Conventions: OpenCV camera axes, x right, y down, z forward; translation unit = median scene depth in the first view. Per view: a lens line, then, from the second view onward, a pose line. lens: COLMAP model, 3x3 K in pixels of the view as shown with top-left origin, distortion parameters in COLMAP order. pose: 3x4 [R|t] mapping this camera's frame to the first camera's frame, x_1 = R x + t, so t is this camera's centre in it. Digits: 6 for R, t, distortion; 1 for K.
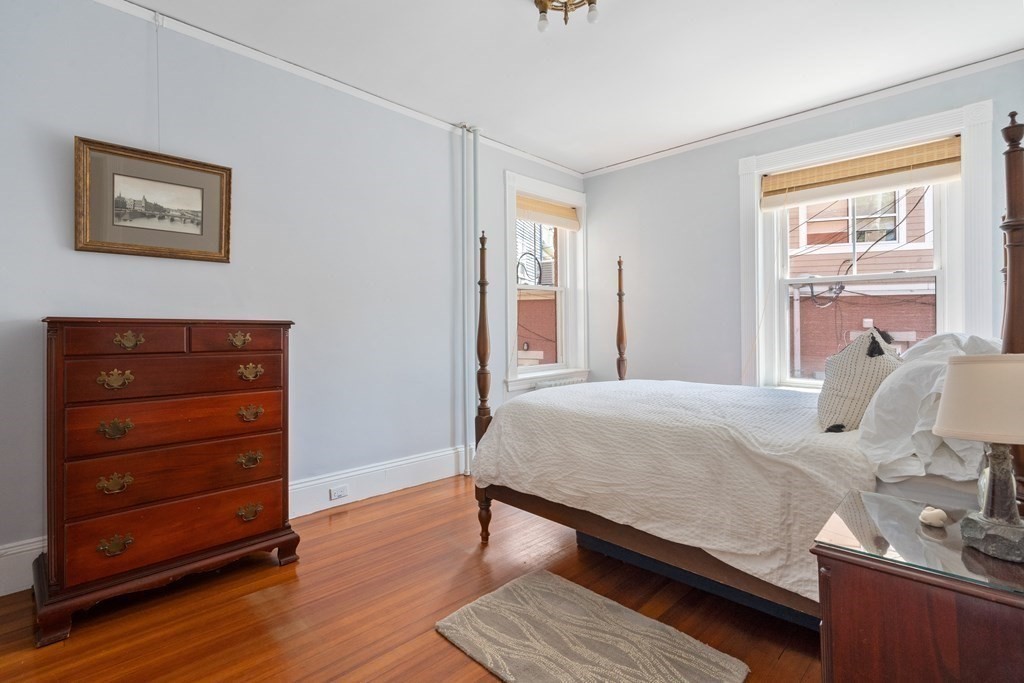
lens RADIAL K [[477.9, 0, 507.6], [0, 477.9, 343.8], [0, 0, 1]] dist [-0.002695, -0.000151]
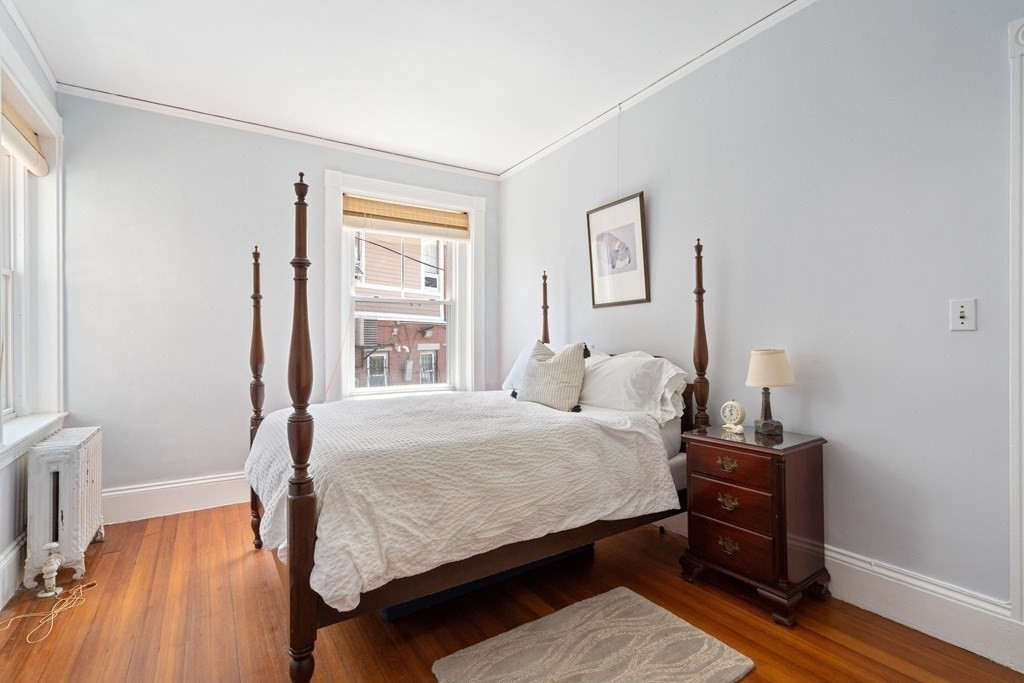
lens RADIAL K [[477.9, 0, 507.6], [0, 477.9, 343.8], [0, 0, 1]] dist [-0.002695, -0.000151]
pose [[0.205626, -0.005779, 0.978614, -0.615650], [0.037660, 0.999289, -0.002012, -0.021533], [-0.977906, 0.037269, 0.205697, 0.695599]]
